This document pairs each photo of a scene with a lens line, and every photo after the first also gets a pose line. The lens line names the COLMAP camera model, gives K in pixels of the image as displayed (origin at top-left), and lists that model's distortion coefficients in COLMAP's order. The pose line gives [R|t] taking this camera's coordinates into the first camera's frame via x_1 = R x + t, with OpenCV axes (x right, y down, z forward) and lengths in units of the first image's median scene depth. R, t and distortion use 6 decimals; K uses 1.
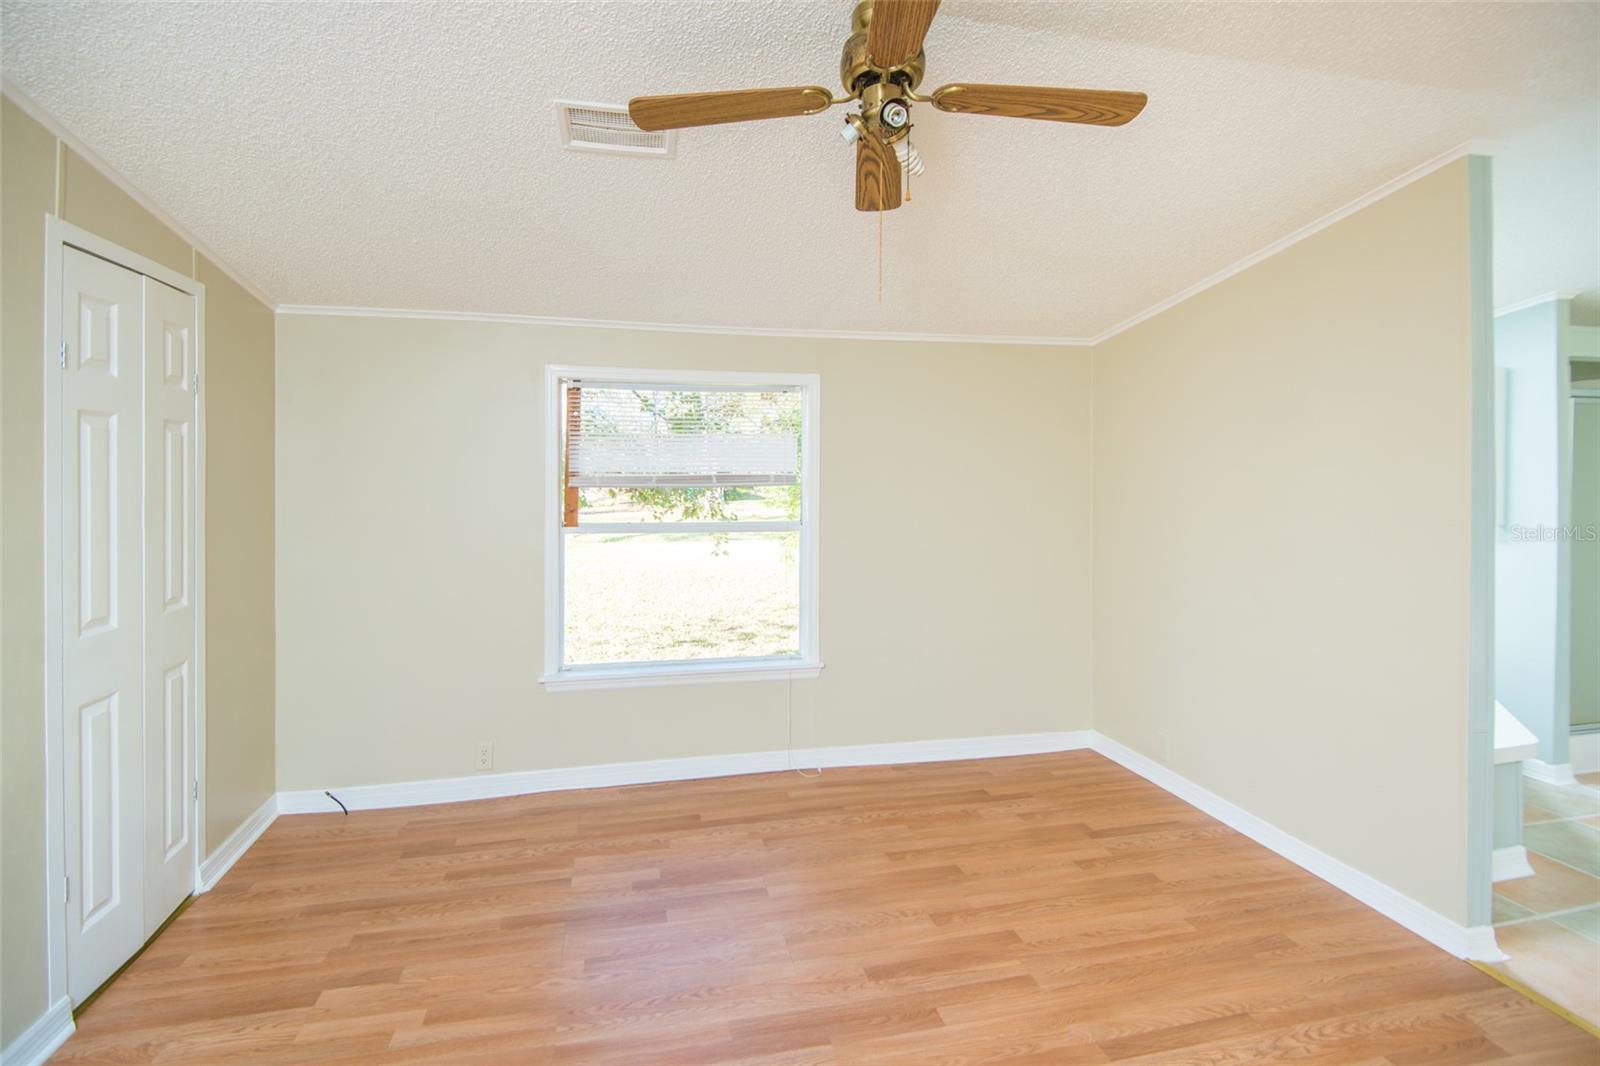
lens RADIAL K [[725.9, 0, 772.9], [0, 725.9, 478.1], [0, 0, 1]] dist [0.021786, -0.017041]
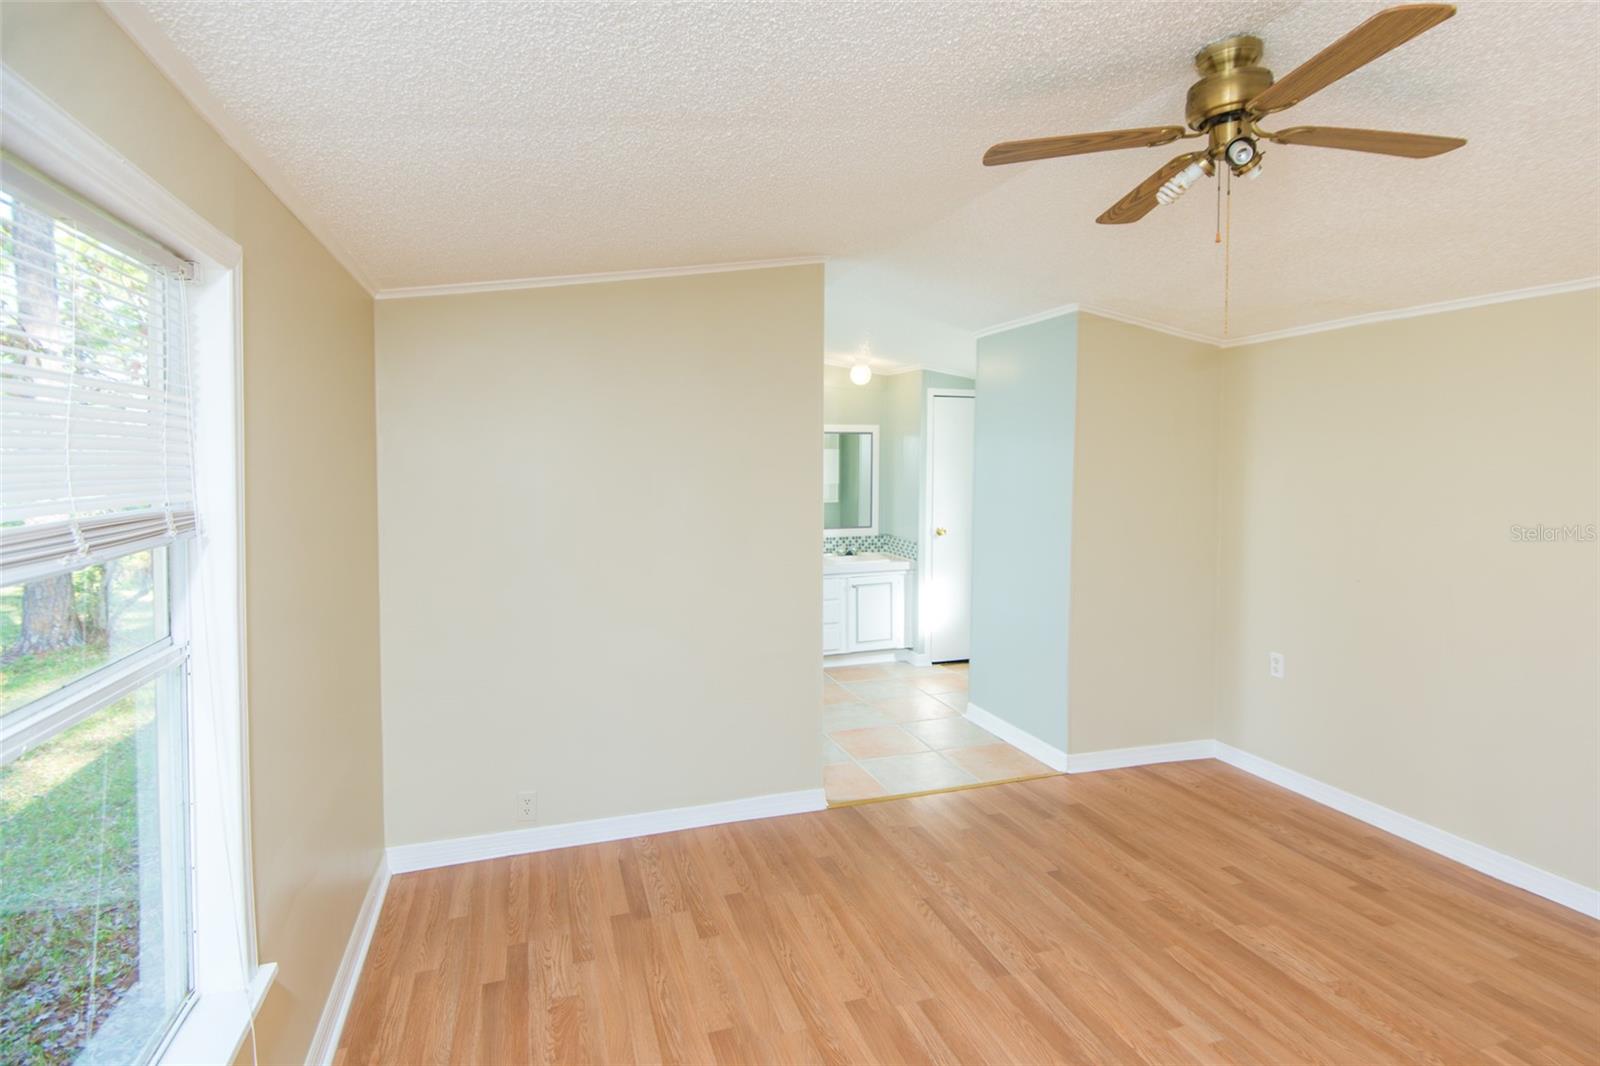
lens RADIAL K [[828.4, 0, 800.9], [0, 828.4, 486.0], [0, 0, 1]] dist [0.024956, -0.026622]
pose [[-0.119584, -0.029874, 0.992375, -0.537631], [0.005563, 0.999511, 0.030760, -0.032988], [-0.992809, 0.009199, -0.119359, 0.965291]]
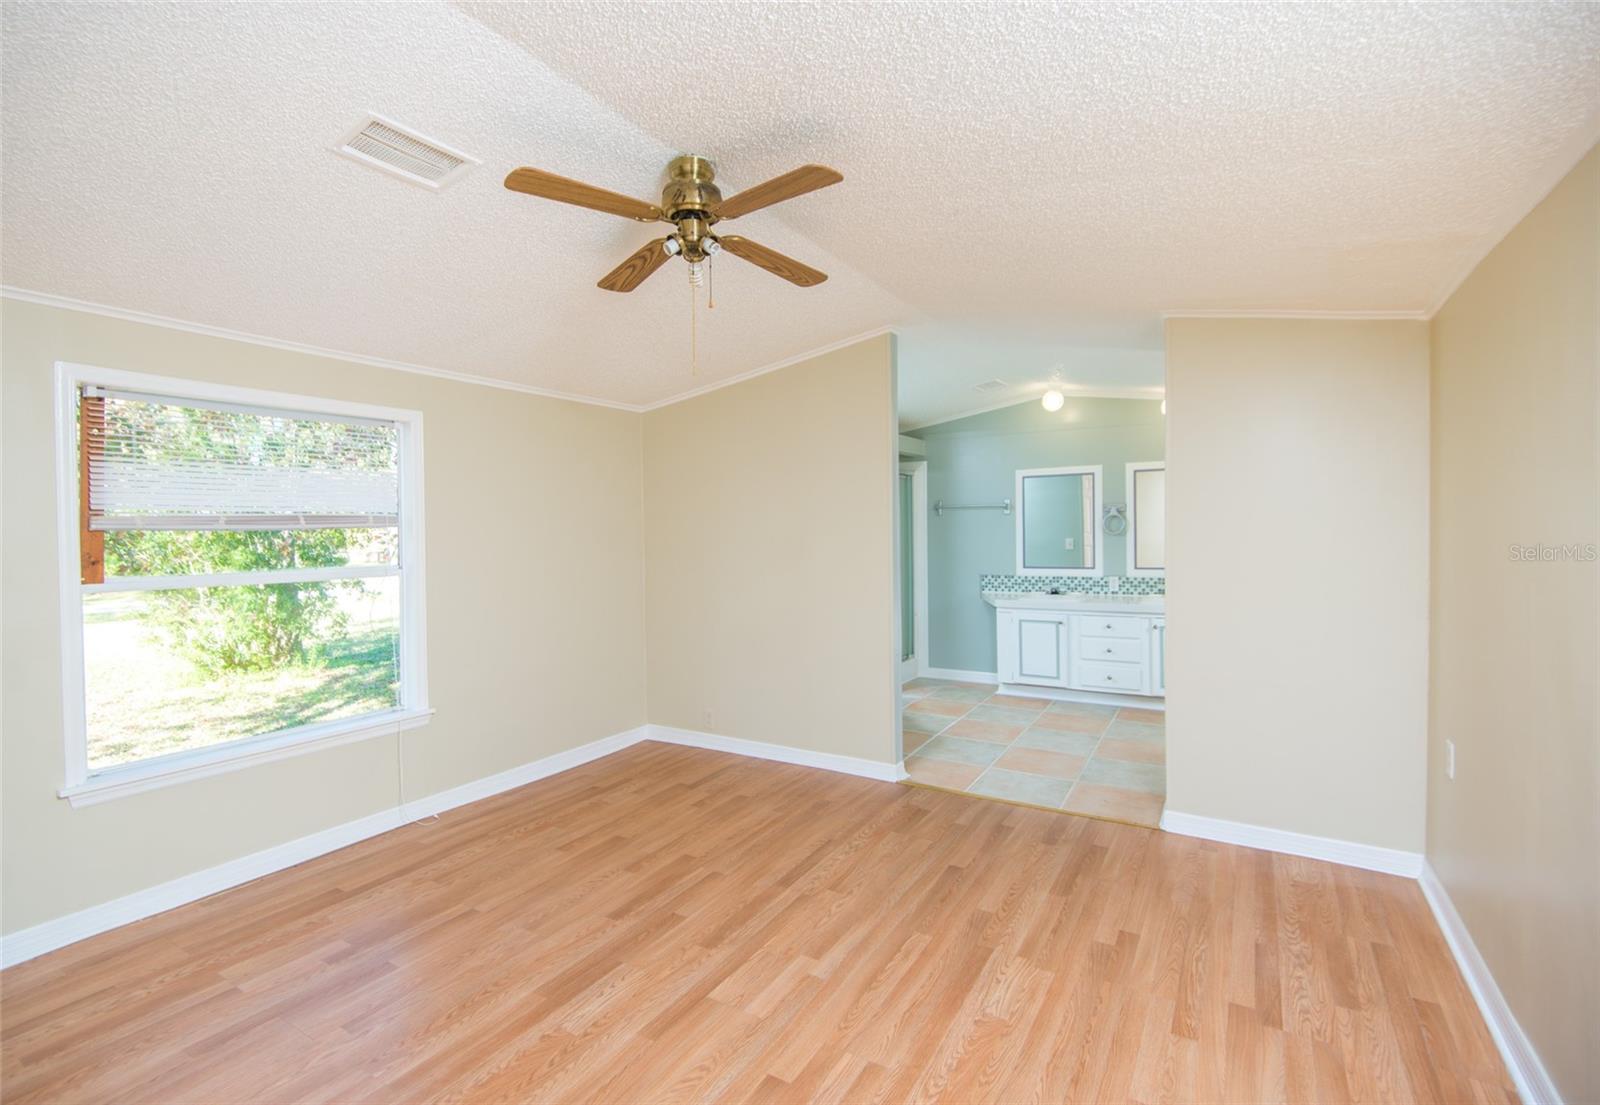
lens RADIAL K [[742.6, 0, 794.8], [0, 742.6, 534.4], [0, 0, 1]] dist [0.017688, -0.018306]
pose [[0.679826, -0.015094, 0.733218, -0.425990], [0.017065, 0.999843, 0.004761, 0.030972], [-0.733175, 0.009275, 0.679976, -0.053750]]
